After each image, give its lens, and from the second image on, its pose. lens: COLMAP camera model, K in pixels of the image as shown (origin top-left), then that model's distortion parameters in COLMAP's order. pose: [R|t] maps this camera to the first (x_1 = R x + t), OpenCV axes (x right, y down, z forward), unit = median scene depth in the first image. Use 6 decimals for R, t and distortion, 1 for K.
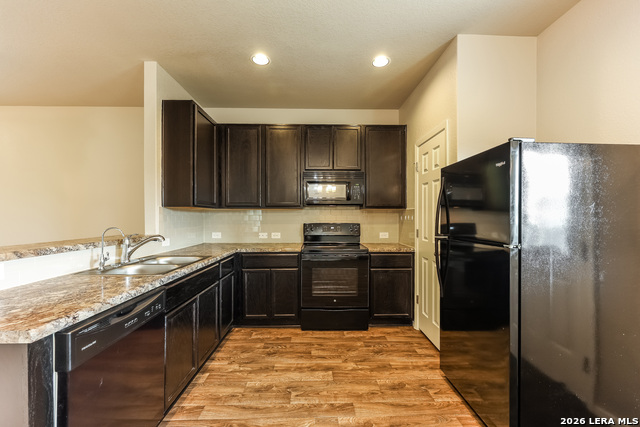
lens RADIAL K [[261.1, 0, 314.4], [0, 261.1, 212.7], [0, 0, 1]] dist [0.000992, 0.000124]
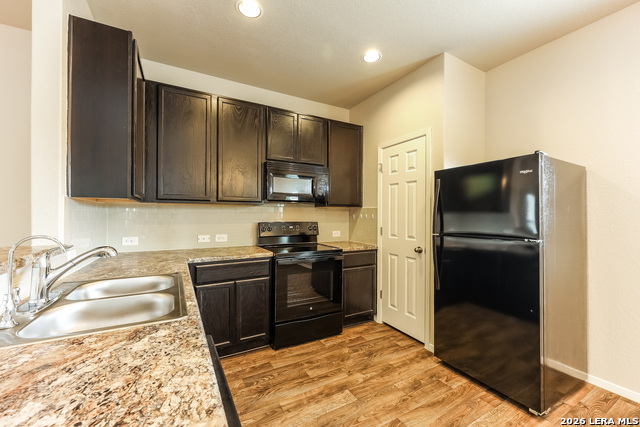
lens RADIAL K [[261.1, 0, 314.4], [0, 261.1, 212.7], [0, 0, 1]] dist [0.000992, 0.000124]
pose [[0.879824, 0.009371, 0.475207, -0.336987], [-0.013688, 0.999890, 0.005625, 0.002306], [-0.475102, -0.011454, 0.879856, 0.205677]]
